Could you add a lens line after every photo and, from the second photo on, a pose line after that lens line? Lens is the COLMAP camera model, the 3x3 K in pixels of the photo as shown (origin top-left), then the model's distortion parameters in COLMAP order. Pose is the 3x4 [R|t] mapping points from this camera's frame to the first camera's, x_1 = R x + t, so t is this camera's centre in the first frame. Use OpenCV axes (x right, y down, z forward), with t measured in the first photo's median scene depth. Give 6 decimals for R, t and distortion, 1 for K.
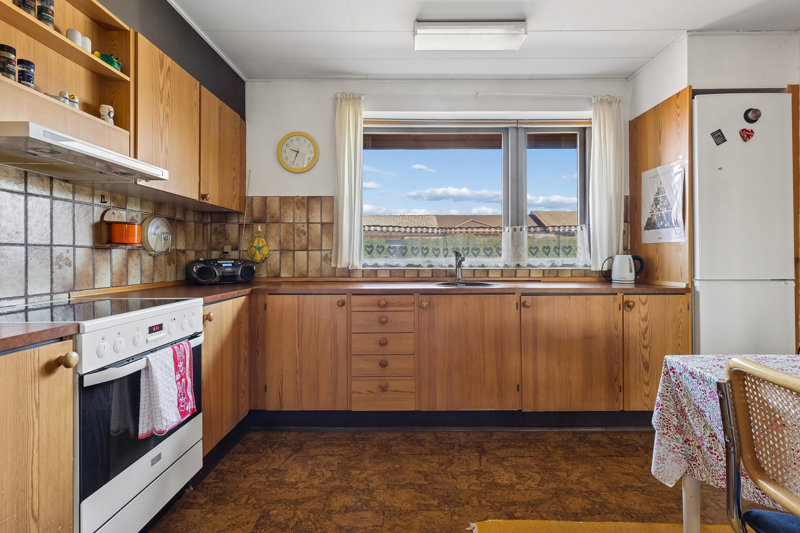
lens RADIAL K [[381.2, 0, 402.4], [0, 381.2, 258.5], [0, 0, 1]] dist [0.000920, 0.000058]
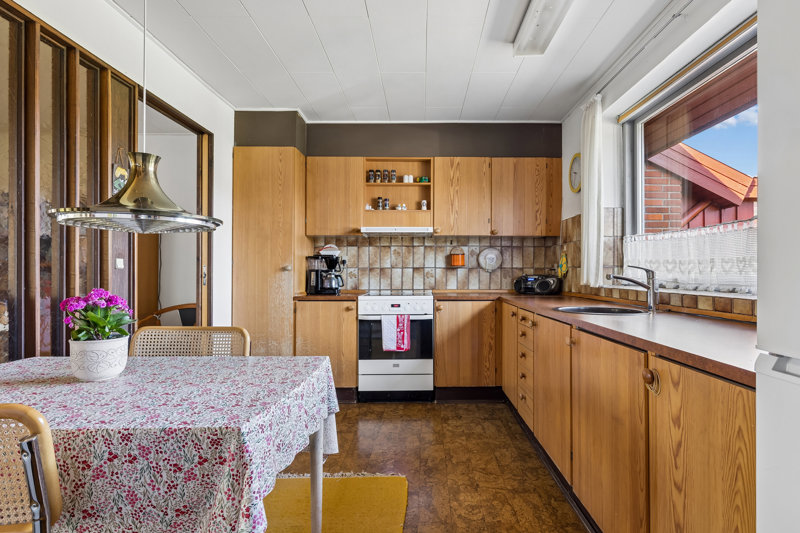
lens RADIAL K [[408.1, 0, 400.0], [0, 408.1, 266.5], [0, 0, 1]] dist [0.000162, -0.000414]
pose [[-0.024004, -0.012978, -0.999628, 1.317574], [-0.004389, 0.999907, -0.012876, -0.009066], [0.999702, 0.004078, -0.024058, 0.833608]]
